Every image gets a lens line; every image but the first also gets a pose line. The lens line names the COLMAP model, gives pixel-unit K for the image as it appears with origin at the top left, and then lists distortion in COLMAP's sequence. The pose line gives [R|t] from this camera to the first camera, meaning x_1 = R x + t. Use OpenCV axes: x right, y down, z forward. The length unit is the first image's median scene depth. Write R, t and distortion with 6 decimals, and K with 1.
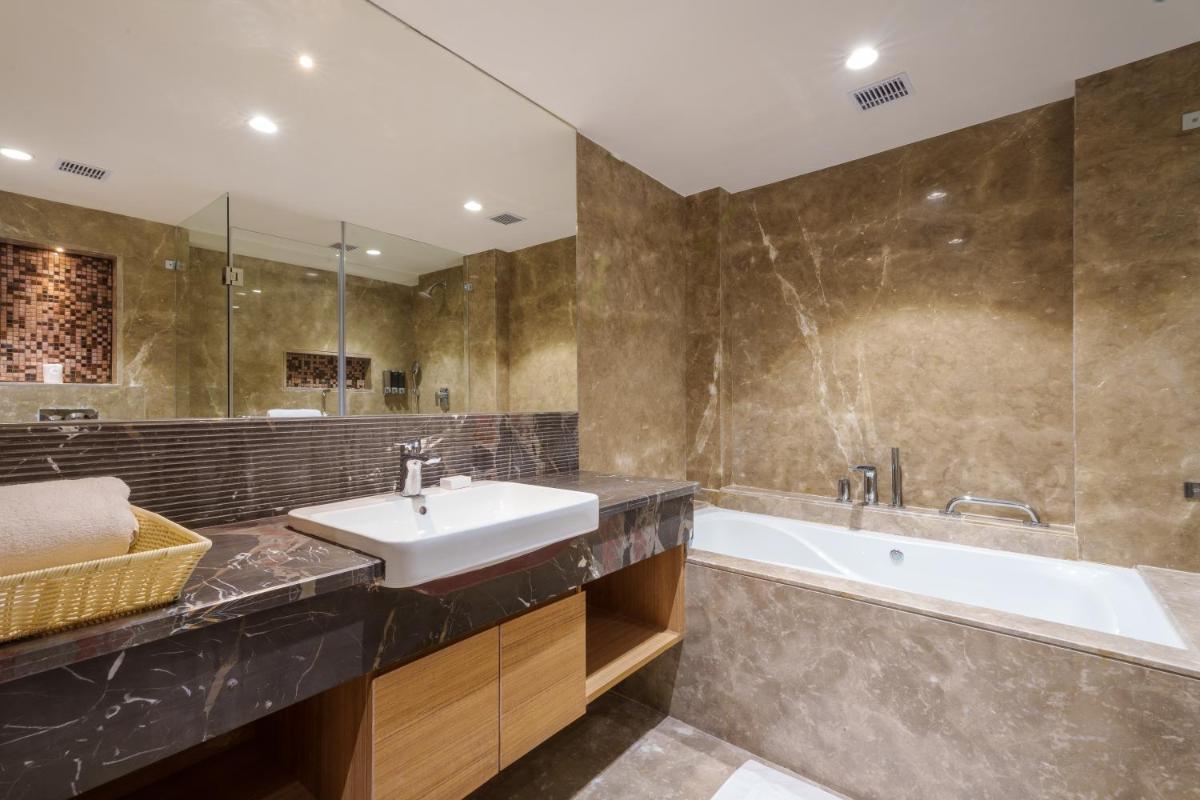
lens RADIAL K [[549.1, 0, 572.4], [0, 549.1, 397.7], [0, 0, 1]] dist [0.022798, 0.000873]
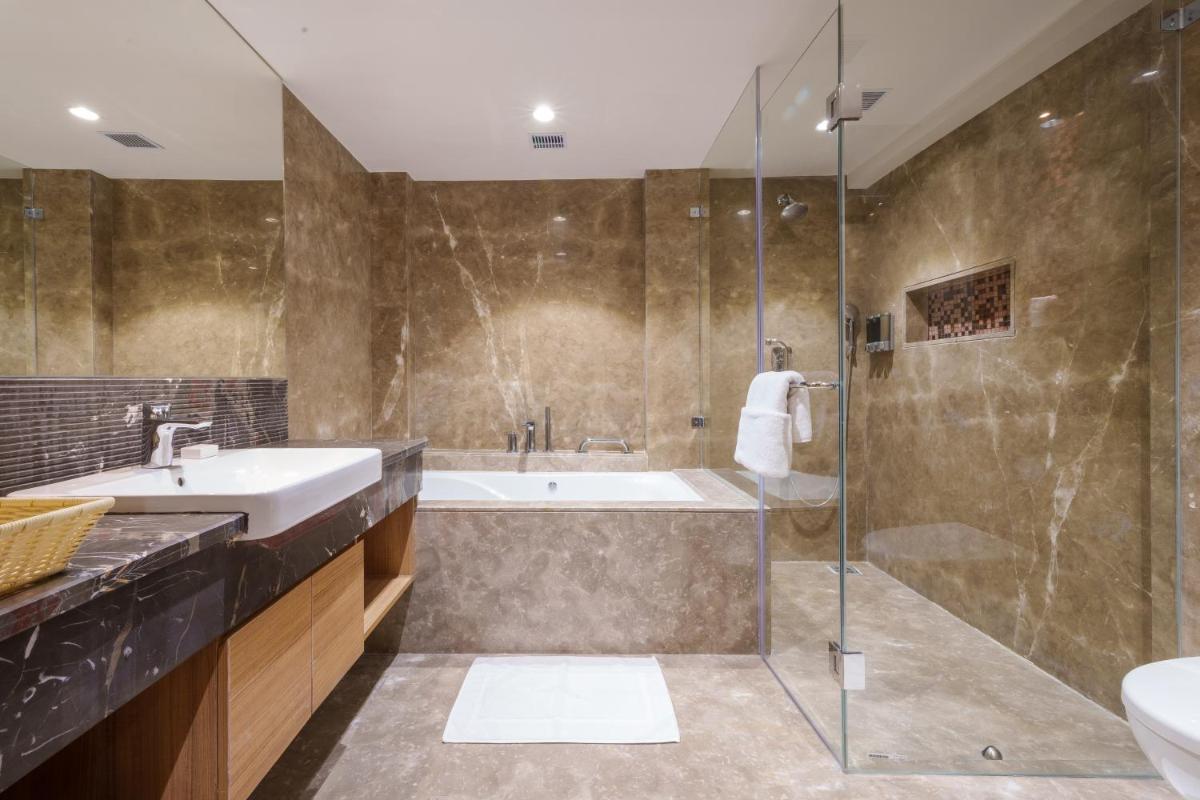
lens RADIAL K [[578.2, 0, 575.8], [0, 578.2, 377.2], [0, 0, 1]] dist [0.004691, 0.001957]
pose [[0.752098, 0.006706, 0.659017, -0.302789], [-0.006256, 0.999976, -0.003036, 0.025601], [-0.659021, -0.001840, 0.752122, -0.090052]]
